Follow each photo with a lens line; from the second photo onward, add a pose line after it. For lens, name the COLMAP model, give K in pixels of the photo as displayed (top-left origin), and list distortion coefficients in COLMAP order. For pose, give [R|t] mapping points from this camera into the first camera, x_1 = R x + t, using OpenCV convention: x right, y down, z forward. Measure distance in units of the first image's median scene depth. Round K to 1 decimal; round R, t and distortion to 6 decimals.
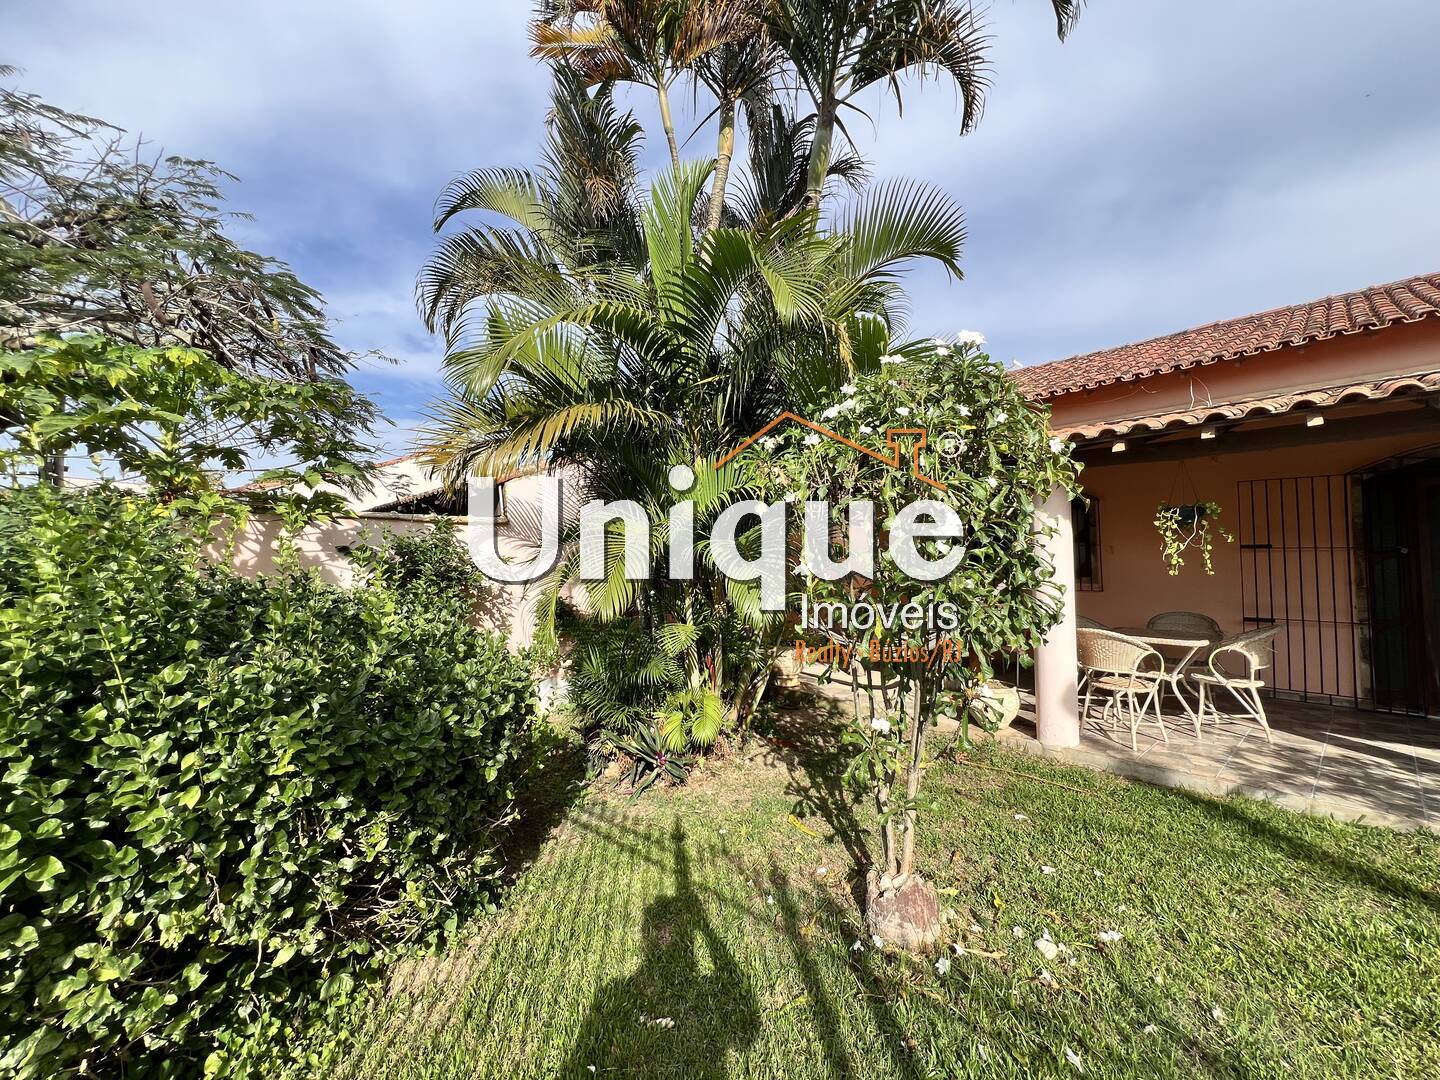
lens RADIAL K [[576.7, 0, 717.4], [0, 576.7, 537.5], [0, 0, 1]] dist [0.003230, -0.000677]
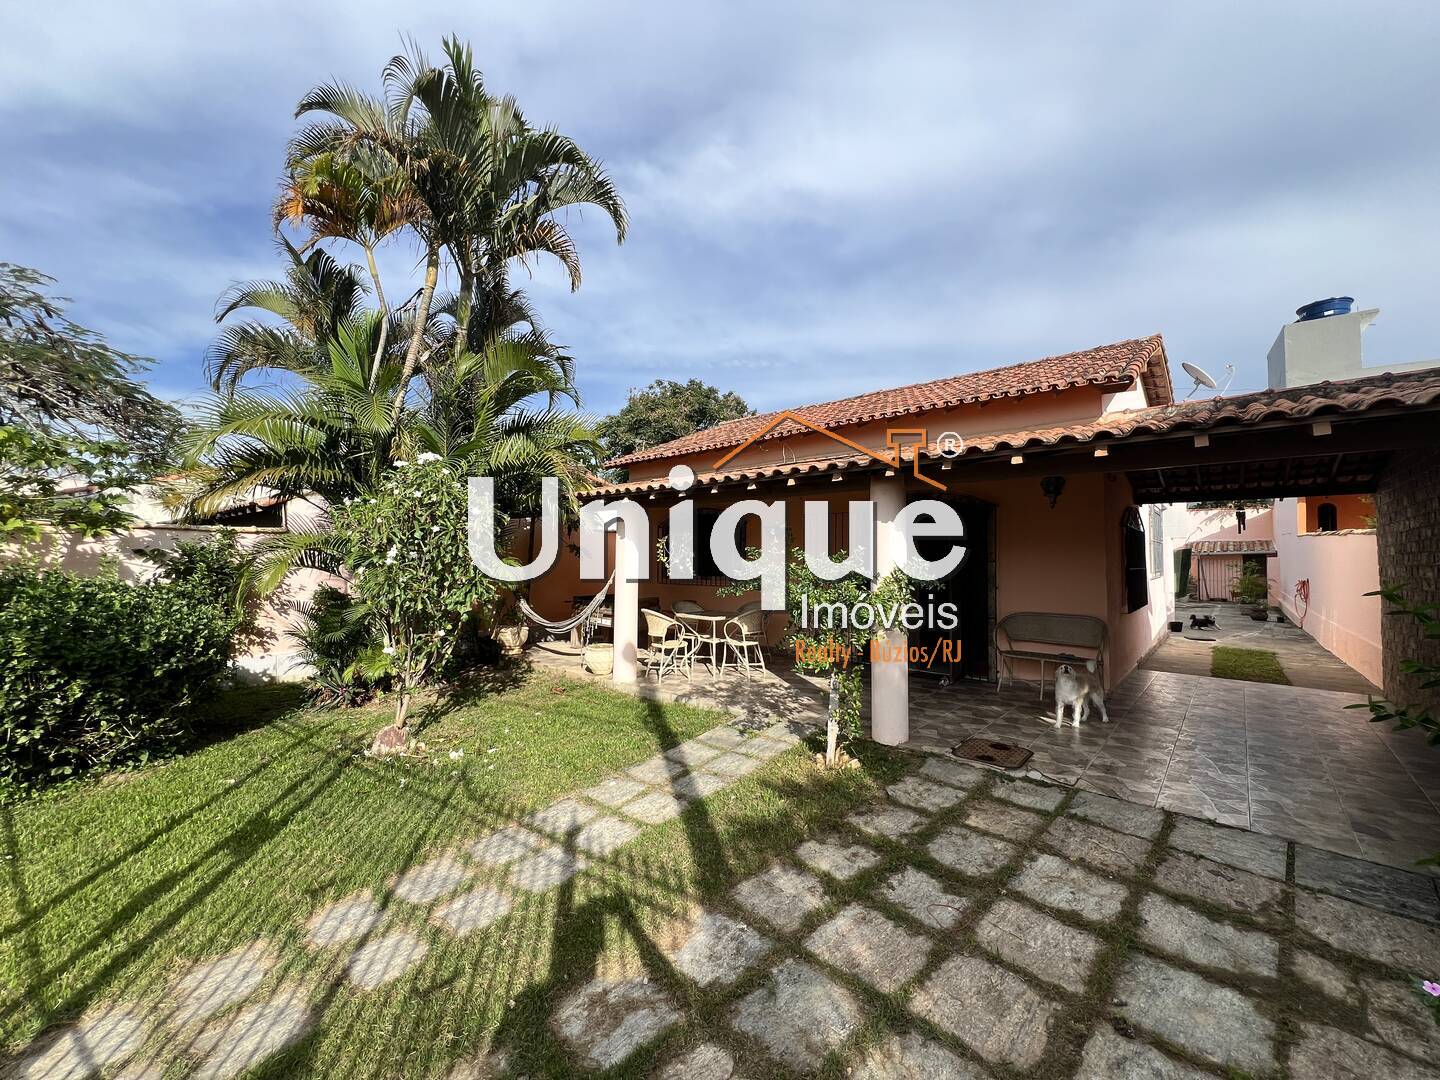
lens RADIAL K [[576.7, 0, 714.1], [0, 576.7, 536.4], [0, 0, 1]] dist [0.003230, -0.000677]
pose [[0.993948, 0.017389, 0.108463, 0.637488], [-0.017493, 0.999847, 0.000011, -0.044442], [-0.108447, -0.001909, 0.994100, -0.585007]]
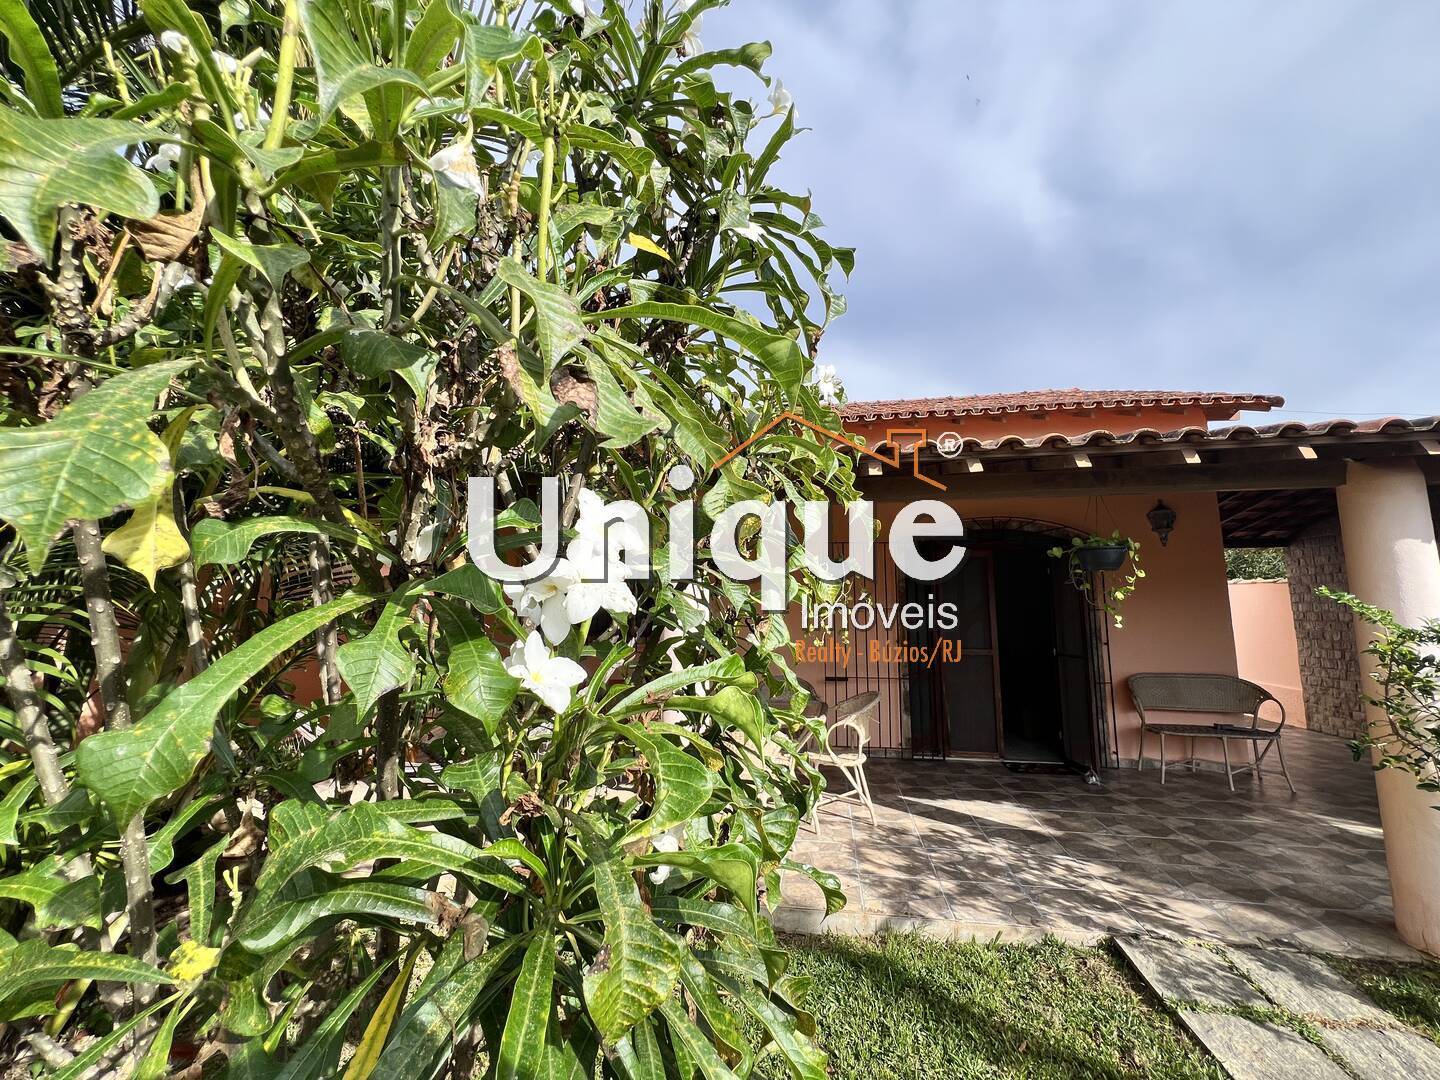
lens RADIAL K [[577.5, 0, 714.8], [0, 577.5, 537.0], [0, 0, 1]] dist [0.004654, -0.000775]
pose [[0.792225, 0.083050, 0.604551, 0.150009], [-0.030677, 0.994863, -0.096470, -0.003546], [-0.609457, 0.057881, 0.790703, 0.376684]]
